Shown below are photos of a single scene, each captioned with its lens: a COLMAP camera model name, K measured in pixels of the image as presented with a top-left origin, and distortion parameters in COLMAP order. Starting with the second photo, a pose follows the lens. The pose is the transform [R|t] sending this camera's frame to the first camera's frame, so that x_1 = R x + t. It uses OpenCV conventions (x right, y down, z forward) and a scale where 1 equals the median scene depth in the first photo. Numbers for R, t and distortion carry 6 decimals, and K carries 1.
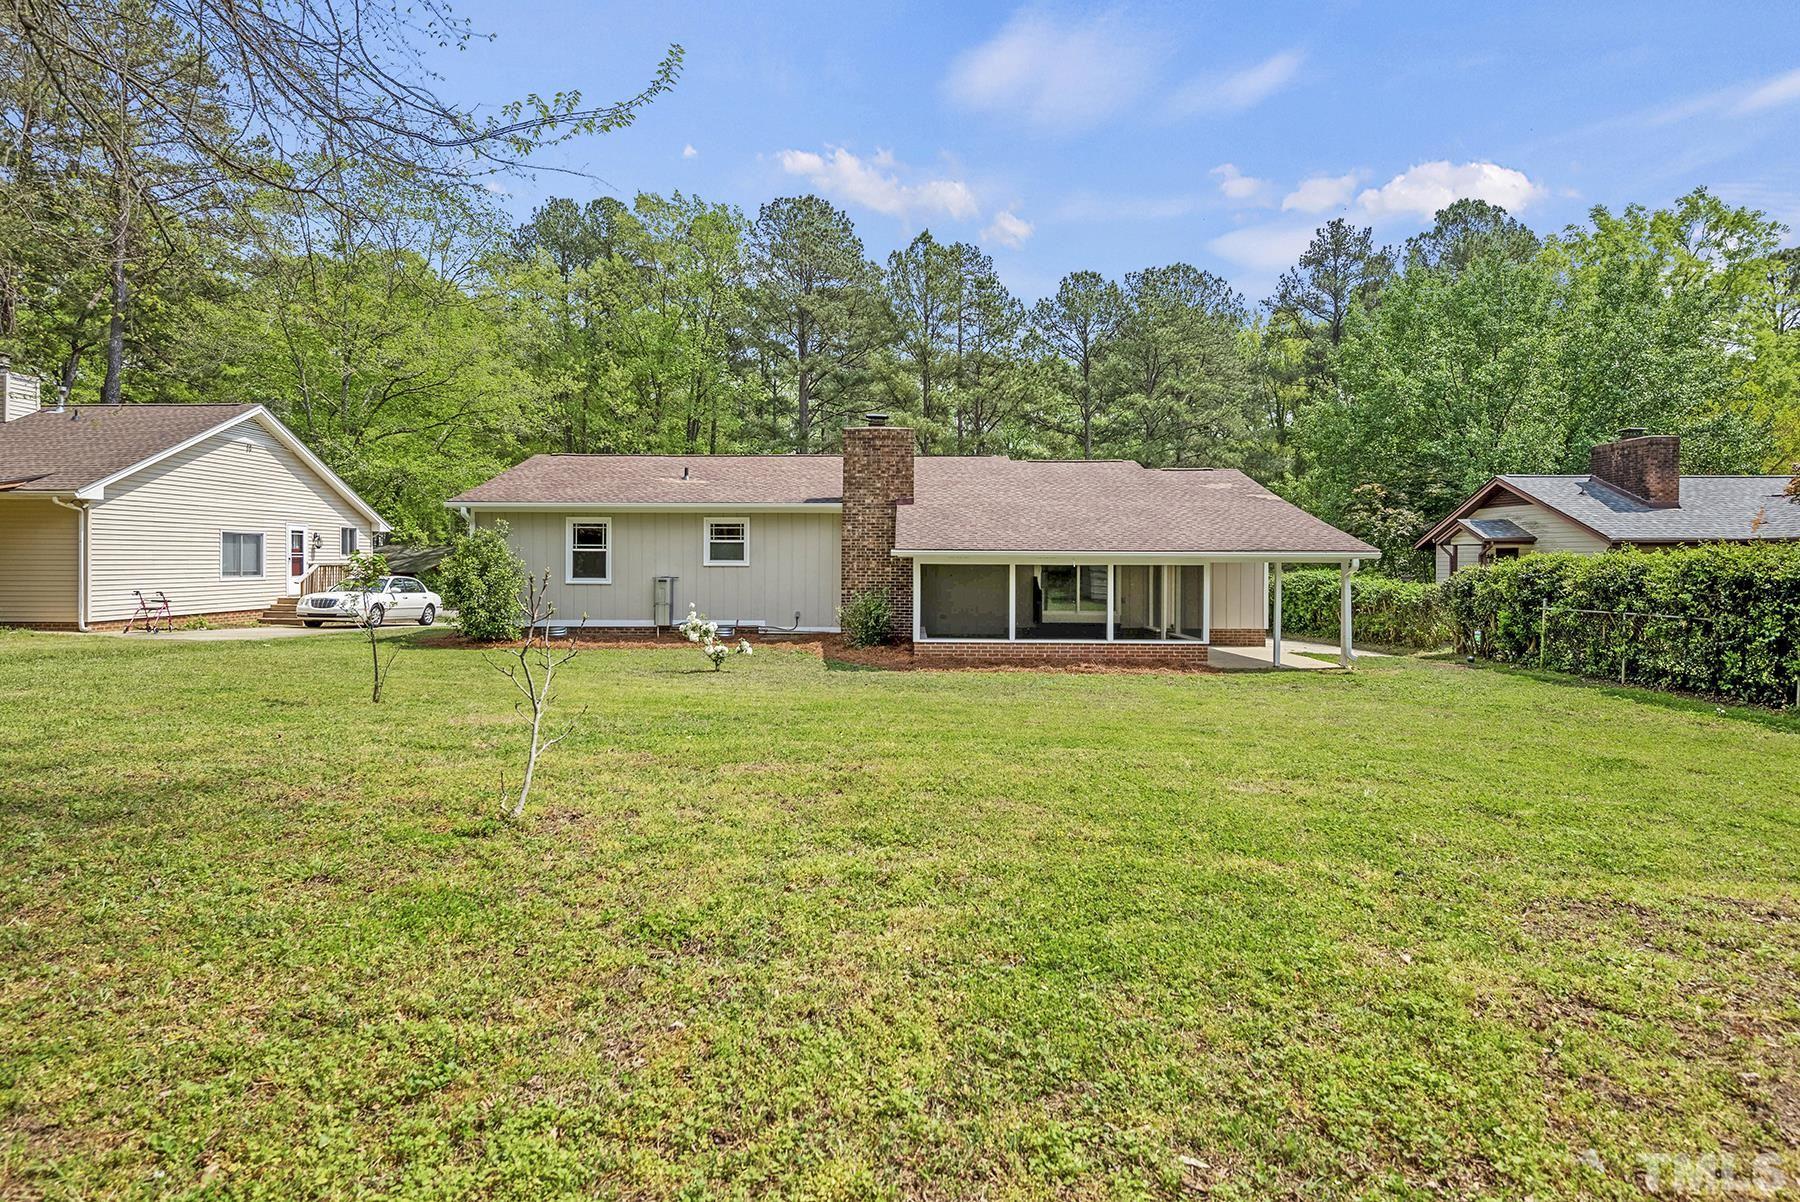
lens RADIAL K [[884.2, 0, 899.2], [0, 884.2, 579.7], [0, 0, 1]] dist [0.002481, 0.000589]
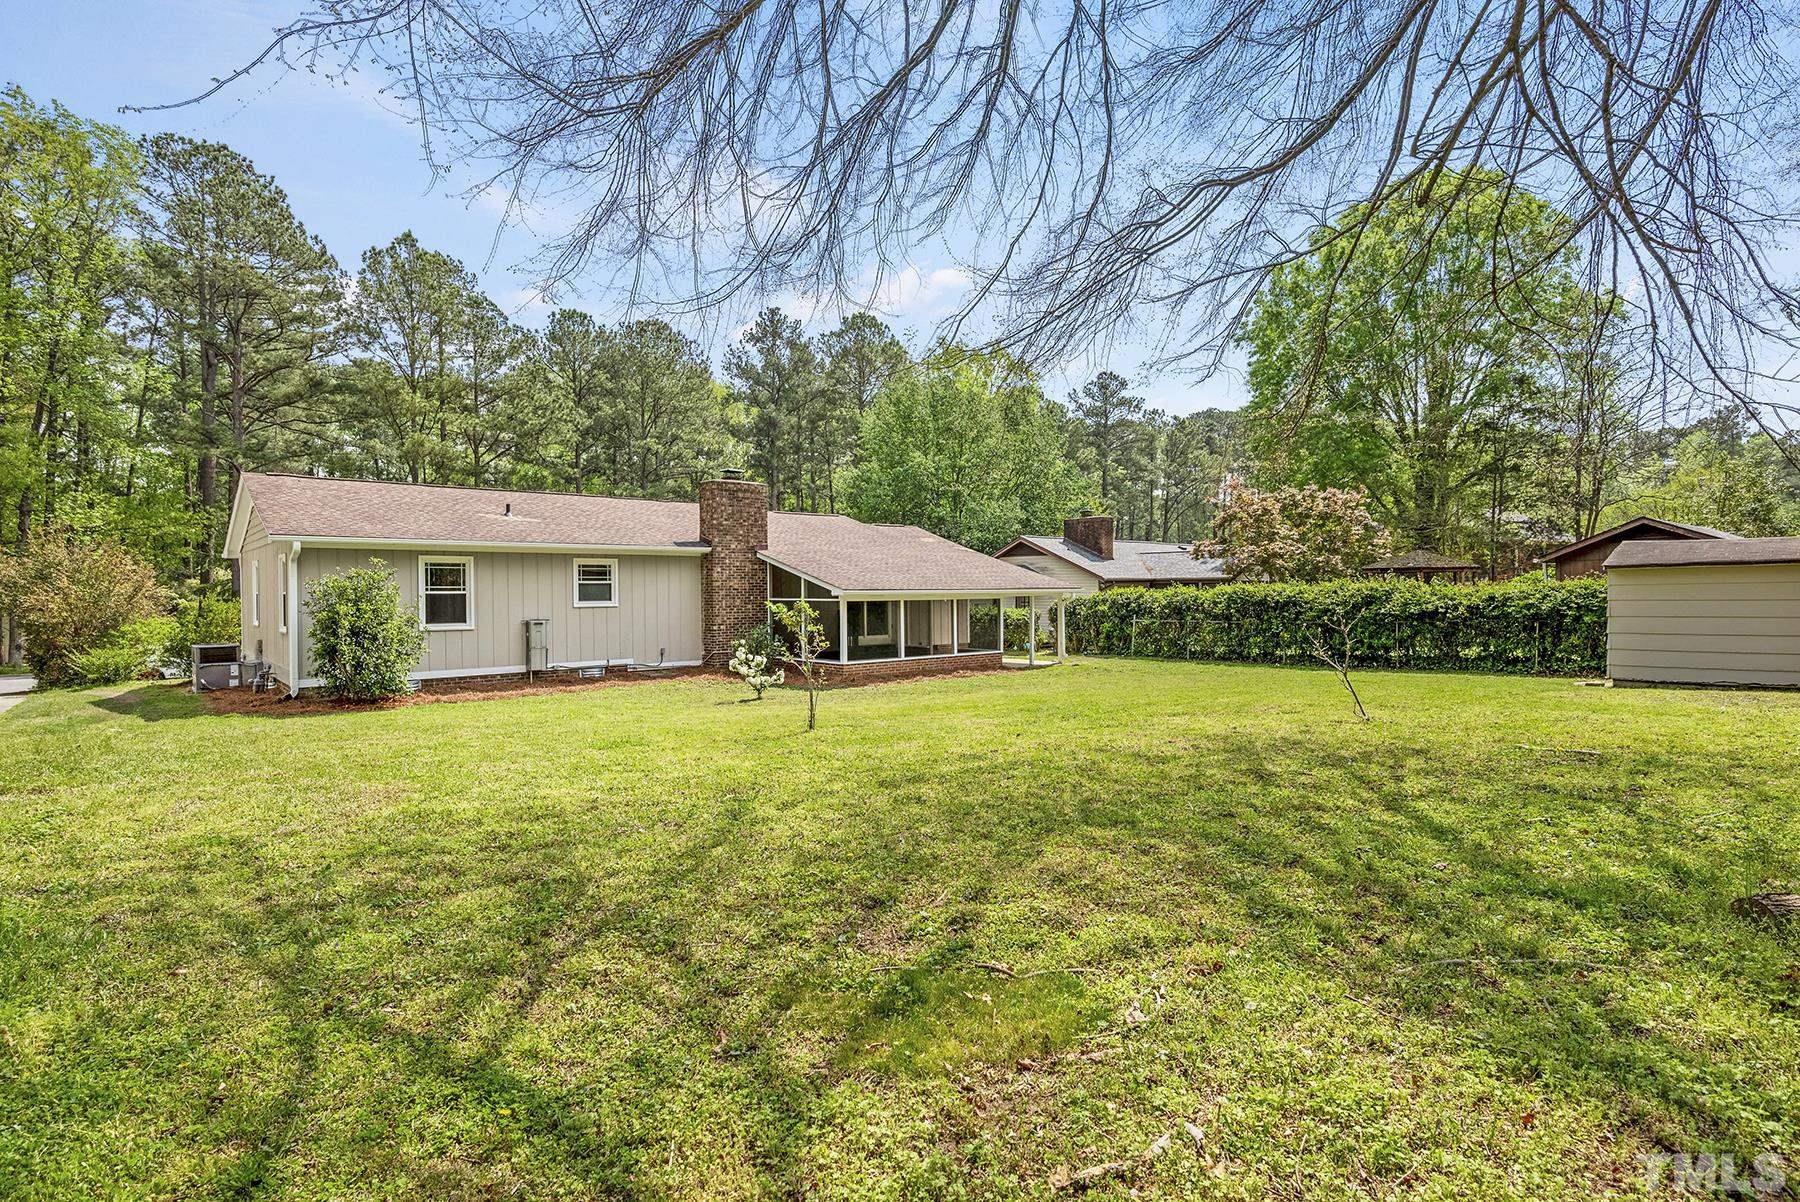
lens RADIAL K [[884.2, 0, 899.2], [0, 884.2, 579.7], [0, 0, 1]] dist [0.002481, 0.000589]
pose [[0.749740, -0.002285, 0.661729, -0.602050], [0.026151, 0.999315, -0.026178, -0.010901], [-0.661216, 0.036932, 0.749286, 0.017095]]
